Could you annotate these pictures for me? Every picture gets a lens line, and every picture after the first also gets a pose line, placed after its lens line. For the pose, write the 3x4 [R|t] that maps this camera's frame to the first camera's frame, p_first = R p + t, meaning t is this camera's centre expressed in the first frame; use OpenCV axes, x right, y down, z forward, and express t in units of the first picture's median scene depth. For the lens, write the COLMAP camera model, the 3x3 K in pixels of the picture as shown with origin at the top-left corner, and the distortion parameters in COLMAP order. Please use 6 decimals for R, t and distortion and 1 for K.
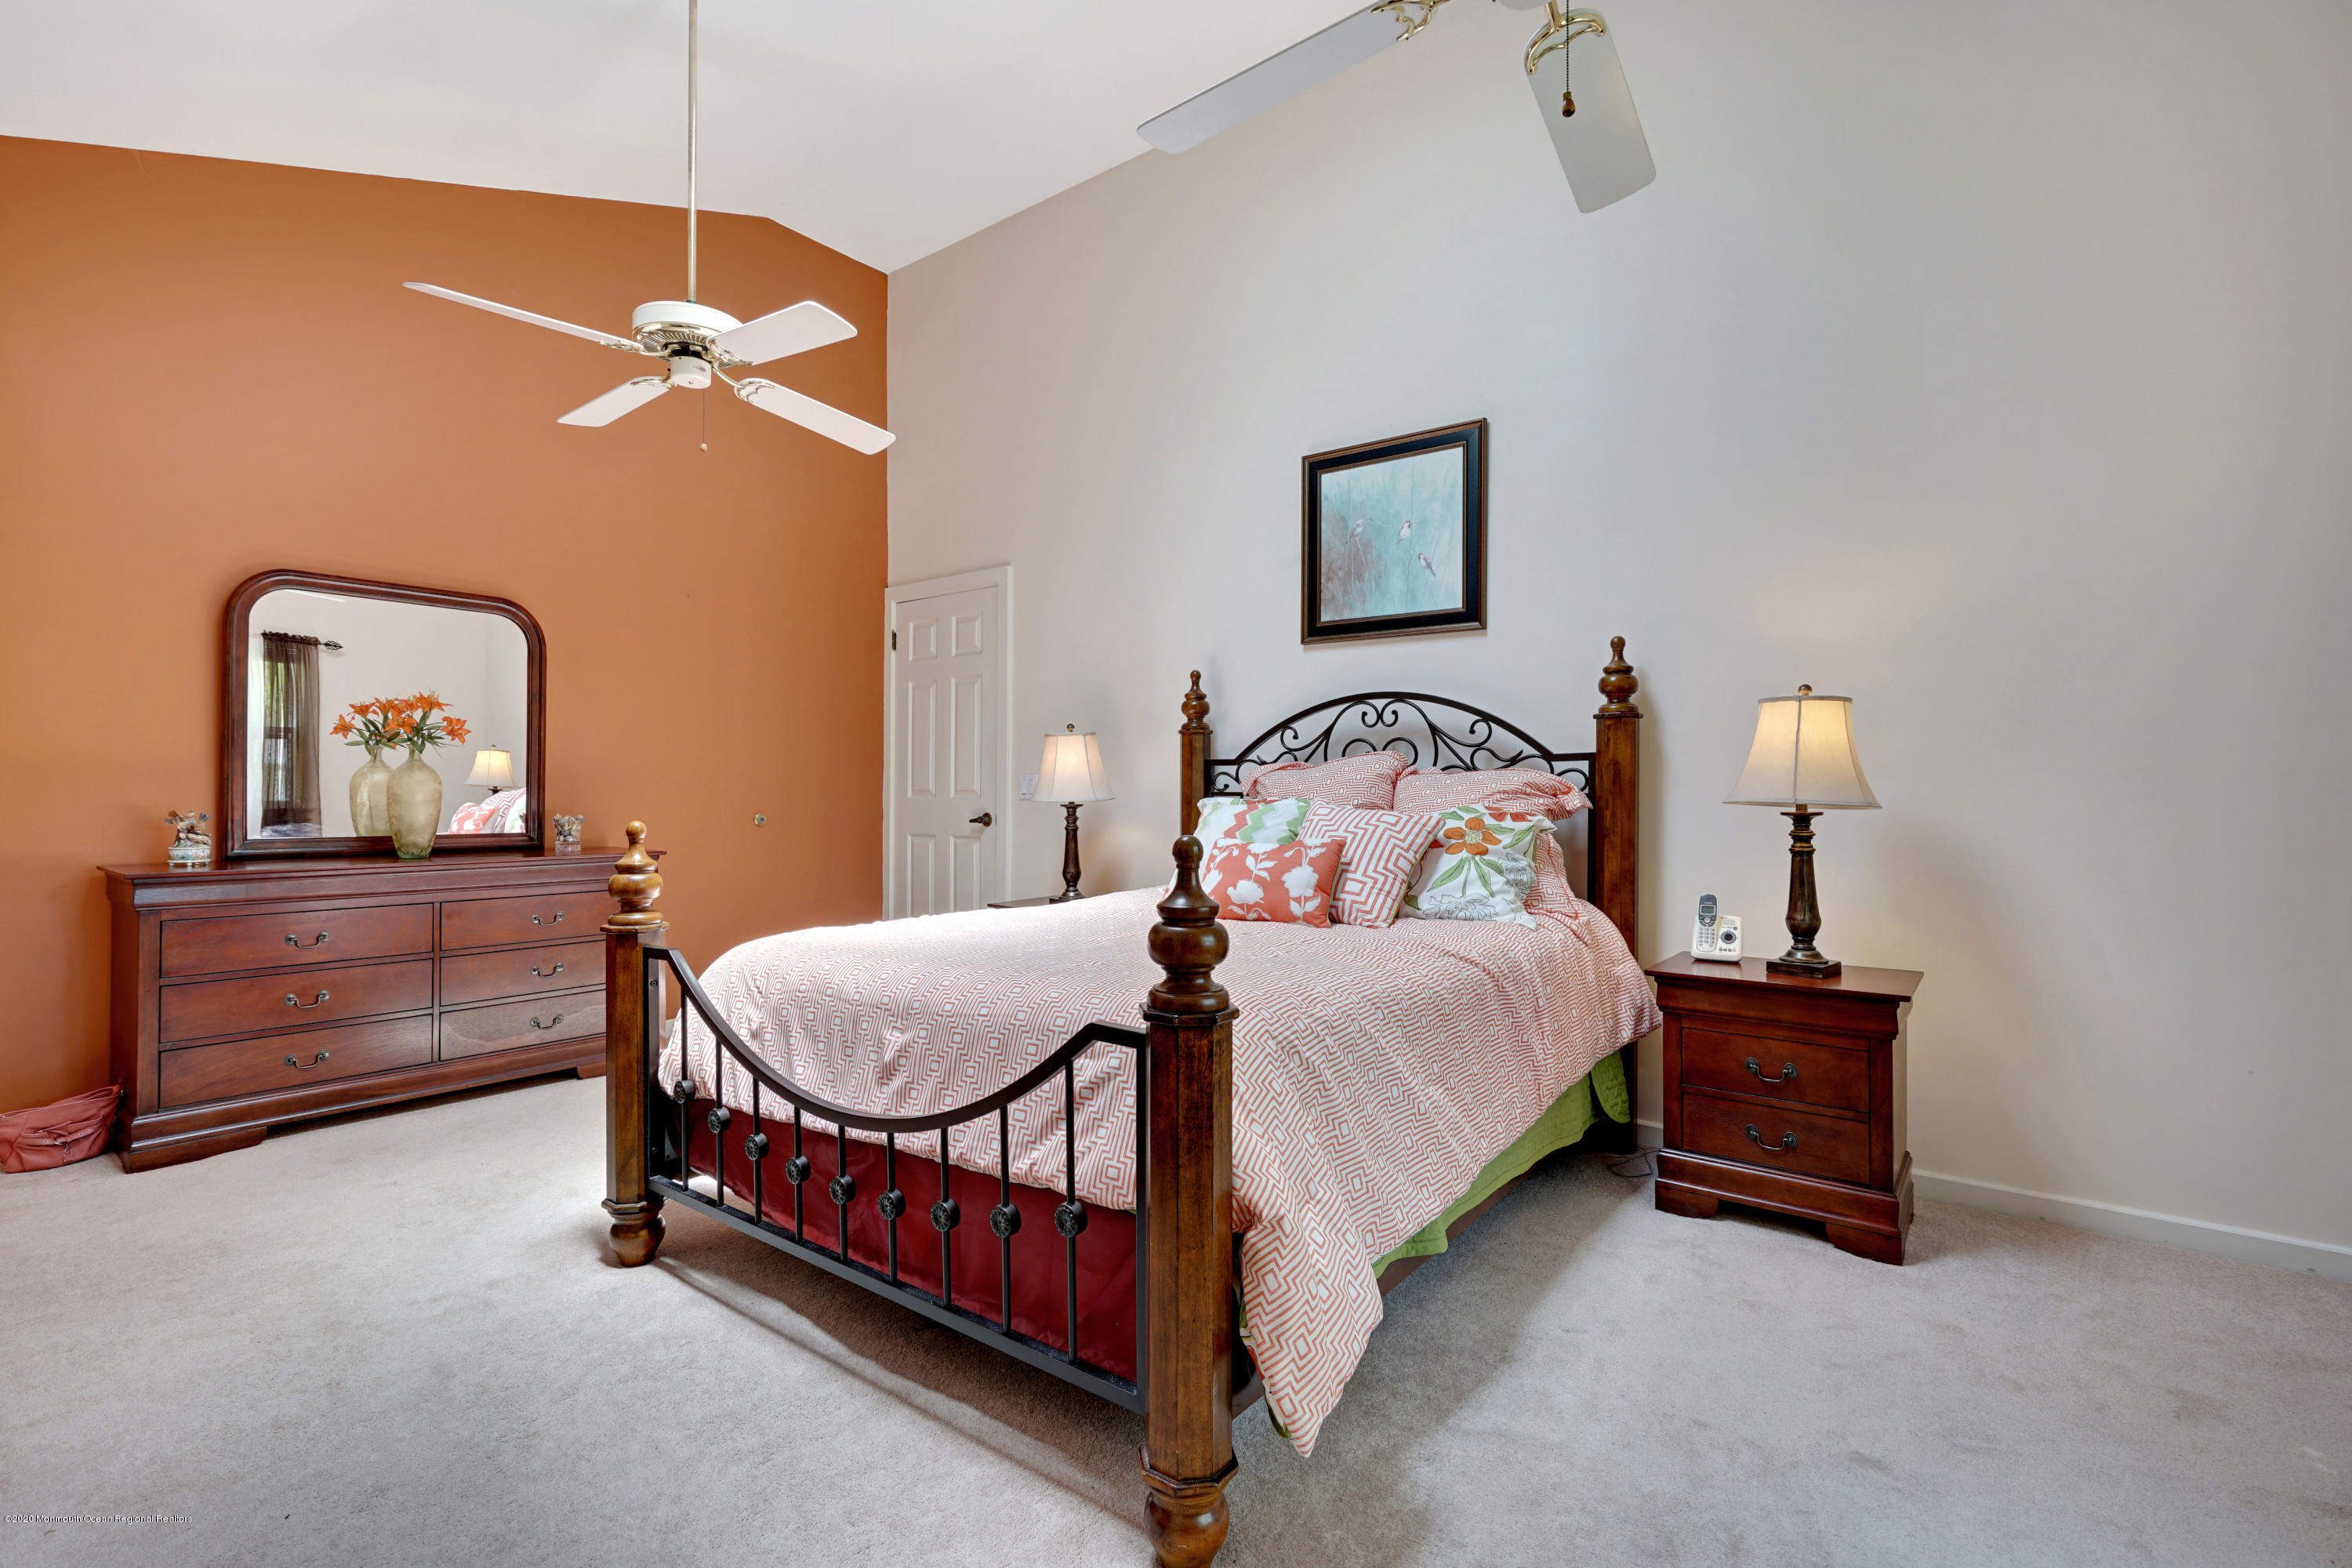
lens RADIAL K [[1058.0, 0, 1168.3], [0, 1058.0, 791.4], [0, 0, 1]] dist [-0.005470, 0.000962]
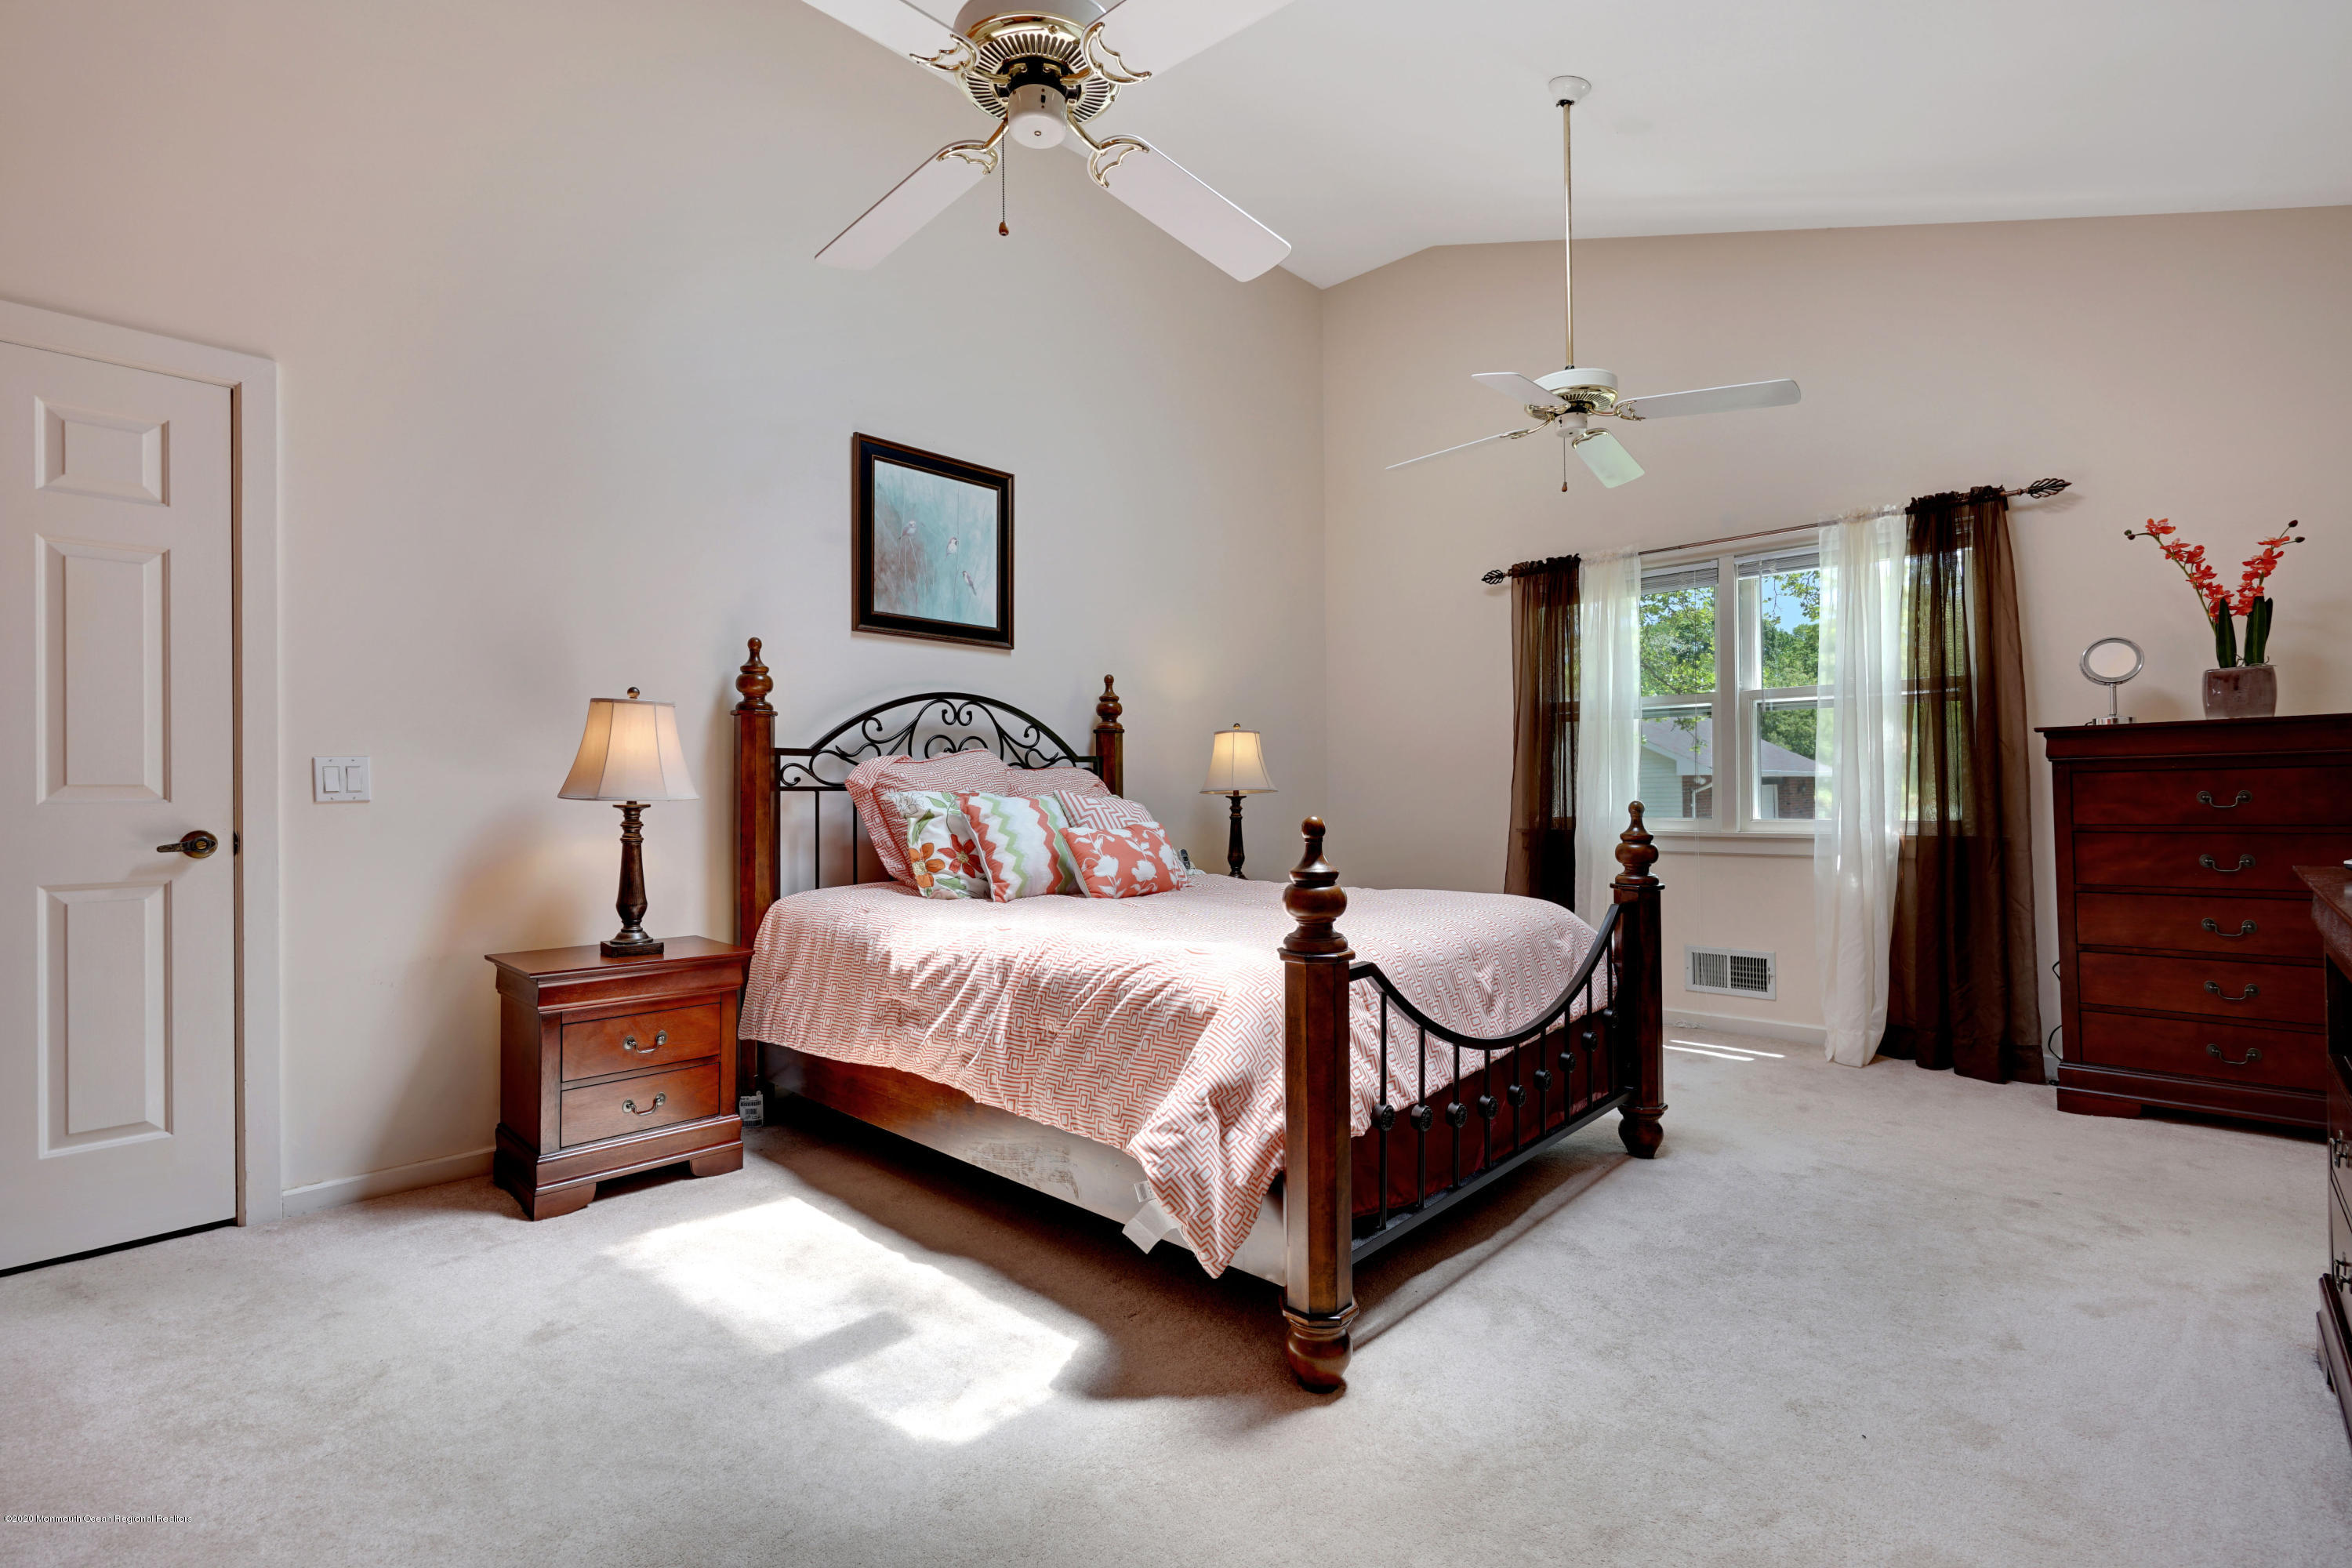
lens RADIAL K [[1058.0, 0, 1160.9], [0, 1058.0, 786.8], [0, 0, 1]] dist [-0.005470, 0.000962]
pose [[0.111964, -0.003126, 0.993707, -0.831023], [0.003097, 0.999991, 0.002797, -0.000496], [-0.993707, 0.002764, 0.111973, 0.659183]]
